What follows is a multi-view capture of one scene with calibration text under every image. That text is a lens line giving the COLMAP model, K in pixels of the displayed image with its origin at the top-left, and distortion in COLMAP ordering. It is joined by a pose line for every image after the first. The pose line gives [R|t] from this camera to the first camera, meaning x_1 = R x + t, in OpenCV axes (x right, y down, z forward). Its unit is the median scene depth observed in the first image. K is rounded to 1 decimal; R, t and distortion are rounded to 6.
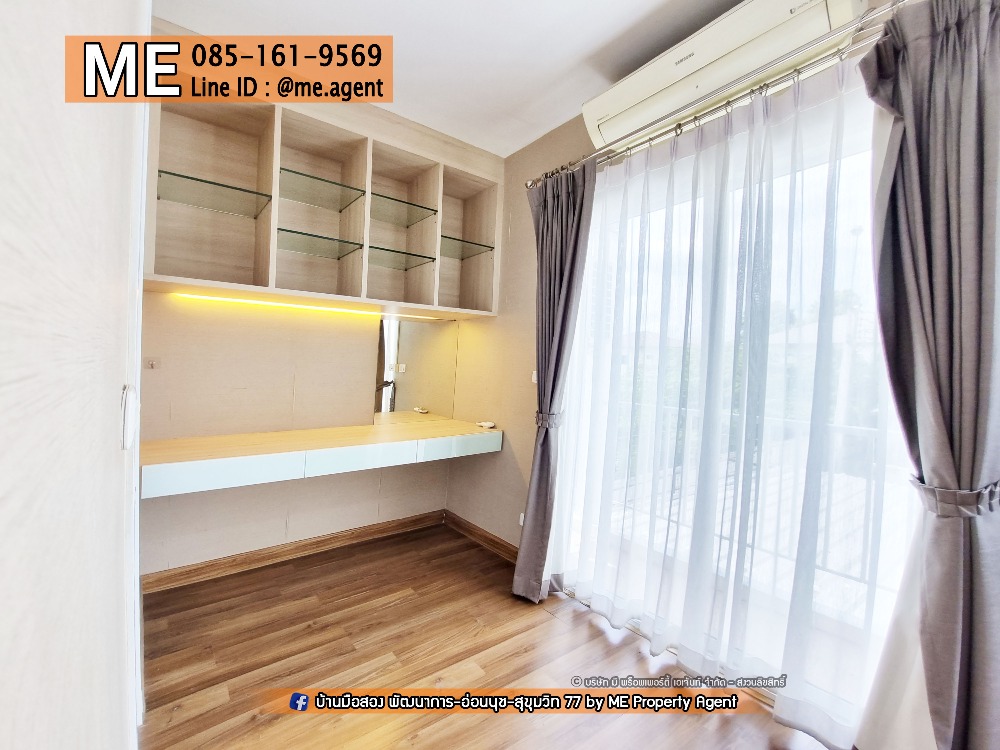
lens RADIAL K [[392.0, 0, 494.5], [0, 392.0, 372.1], [0, 0, 1]] dist [-0.000973, -0.000142]
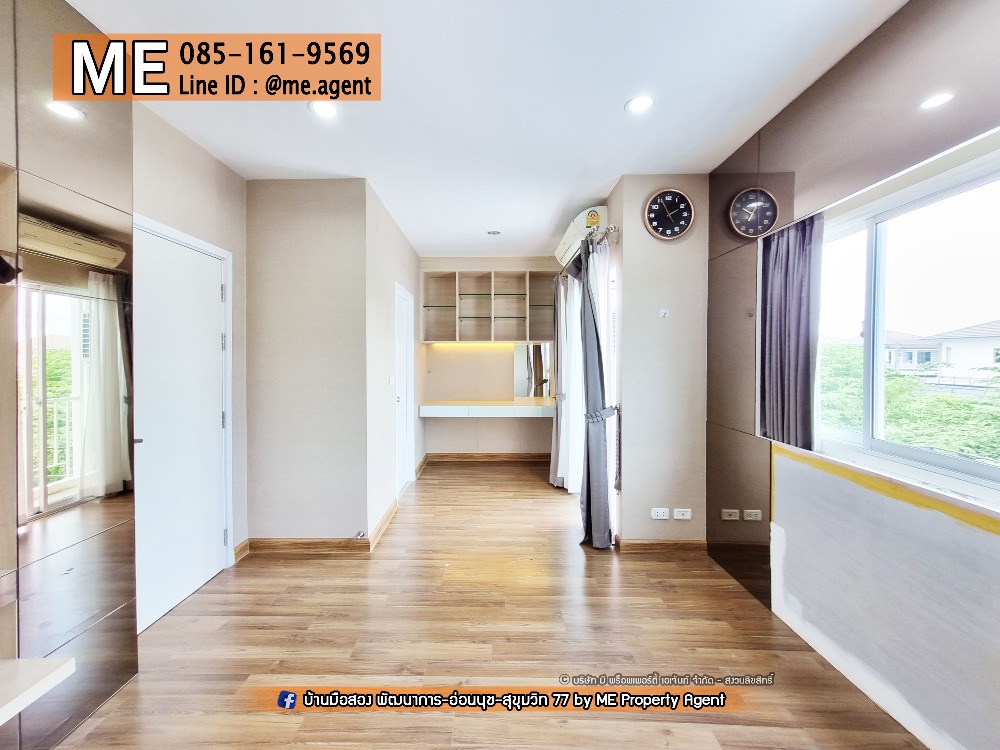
lens RADIAL K [[392.0, 0, 494.5], [0, 392.0, 372.1], [0, 0, 1]] dist [-0.000973, -0.000142]
pose [[0.793454, 0.003226, -0.608622, 1.200085], [-0.009727, 0.999925, -0.007381, 0.012158], [0.608553, 0.011776, 0.793426, -0.899103]]
